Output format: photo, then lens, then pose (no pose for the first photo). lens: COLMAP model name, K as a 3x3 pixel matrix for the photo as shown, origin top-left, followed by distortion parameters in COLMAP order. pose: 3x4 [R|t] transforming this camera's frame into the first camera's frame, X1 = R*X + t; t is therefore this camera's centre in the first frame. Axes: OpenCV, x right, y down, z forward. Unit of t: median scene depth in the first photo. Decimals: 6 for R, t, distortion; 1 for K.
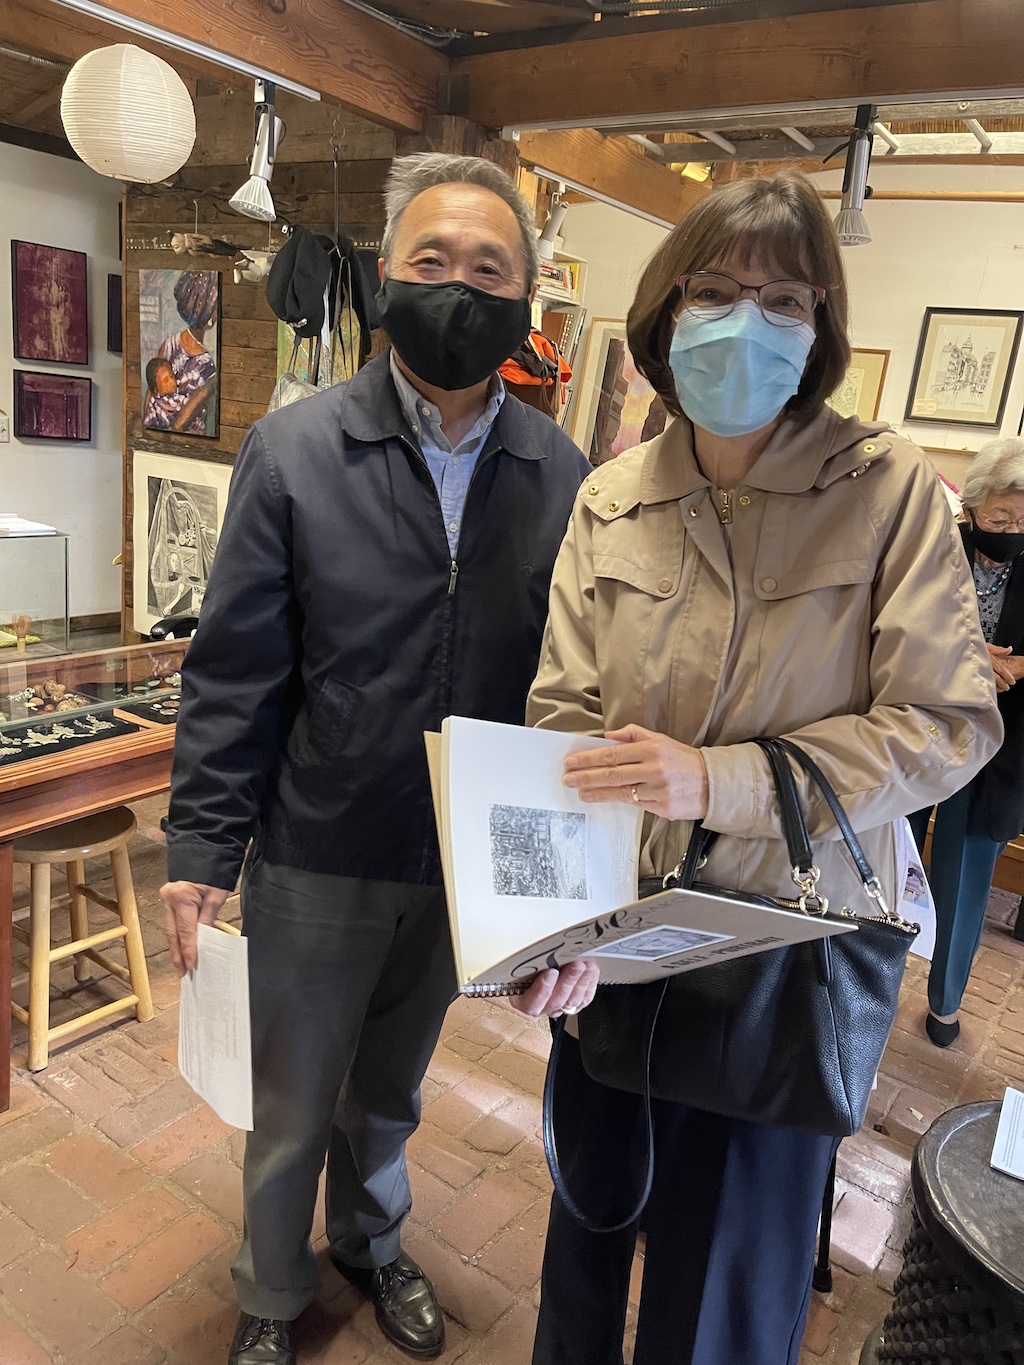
lens RADIAL K [[1026.2, 0, 511.8], [0, 1026.2, 683.5], [0, 0, 1]] dist [-0.039669, -0.010997]
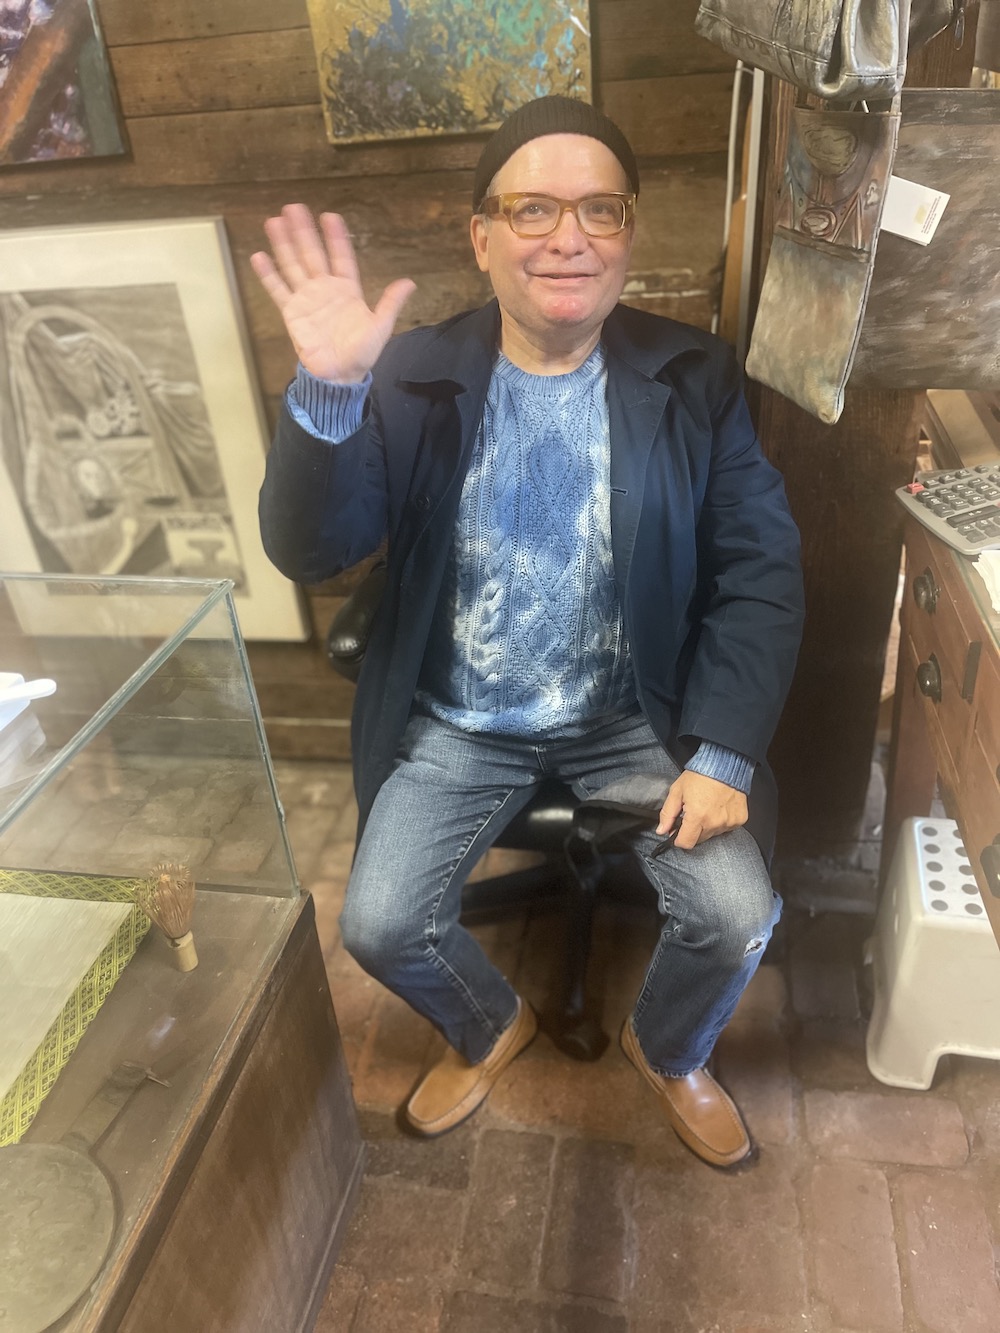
lens RADIAL K [[1002.2, 0, 501.6], [0, 1002.2, 666.6], [0, 0, 1]] dist [-0.039669, -0.010997]
pose [[0.896823, -0.355031, 0.263935, -0.319662], [0.264305, 0.908427, 0.323887, -0.139776], [-0.354756, -0.220710, 0.908535, 0.533630]]
